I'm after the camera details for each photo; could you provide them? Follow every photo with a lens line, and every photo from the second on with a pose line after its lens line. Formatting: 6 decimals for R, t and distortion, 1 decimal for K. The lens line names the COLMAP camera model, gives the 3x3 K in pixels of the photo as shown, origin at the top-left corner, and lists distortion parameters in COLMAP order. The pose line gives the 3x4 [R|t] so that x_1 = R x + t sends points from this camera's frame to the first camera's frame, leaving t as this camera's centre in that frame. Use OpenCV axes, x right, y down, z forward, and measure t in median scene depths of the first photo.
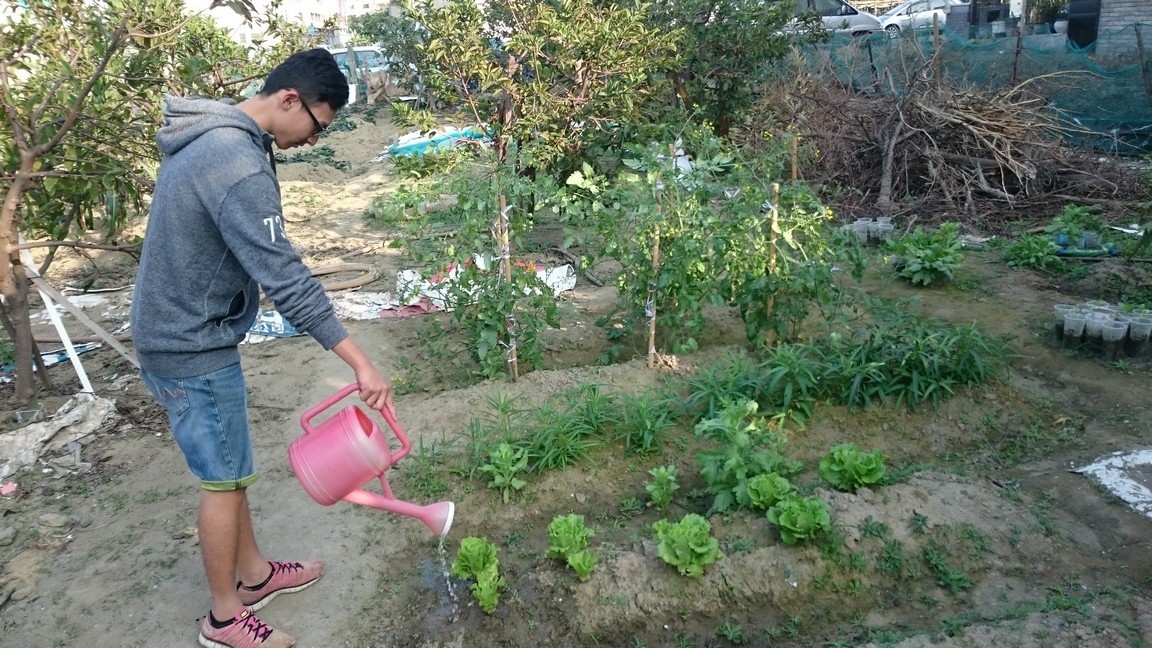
lens RADIAL K [[846.4, 0, 576.0], [0, 846.4, 324.0], [0, 0, 1]] dist [-0.006983, 0.001723]
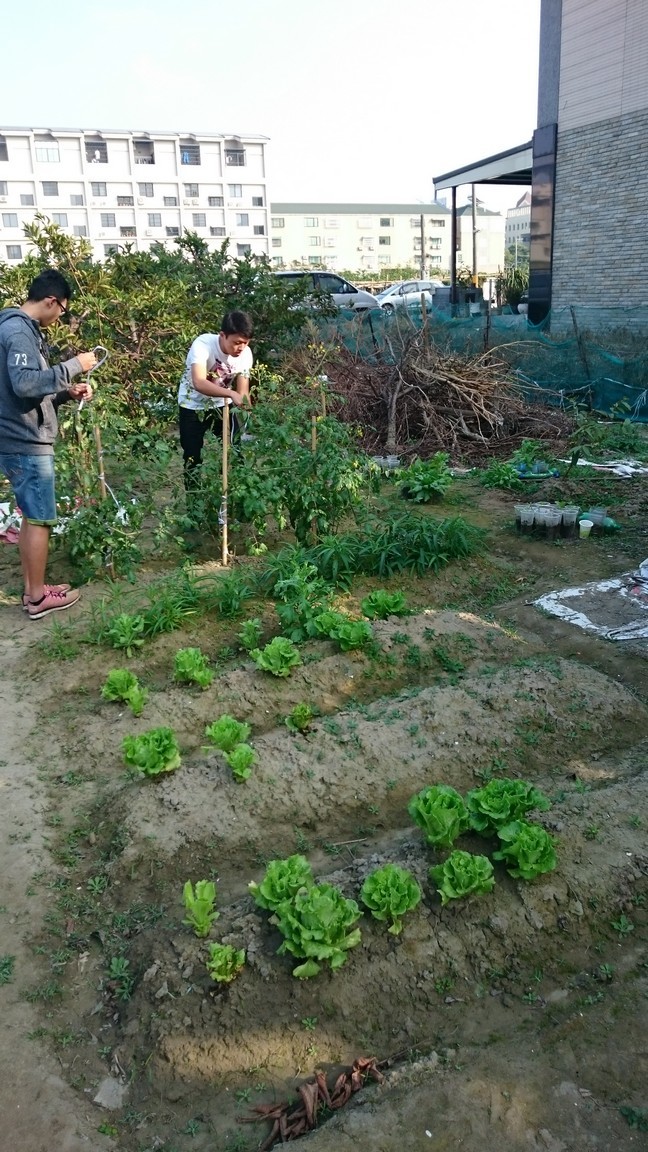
lens RADIAL K [[828.0, 0, 324.0], [0, 828.0, 576.0], [0, 0, 1]] dist [0.039328, -0.001419]
pose [[0.964018, -0.054346, 0.260223, -0.089839], [0.059302, 0.998177, -0.011223, 0.089672], [-0.259139, 0.026251, 0.965483, -0.221606]]
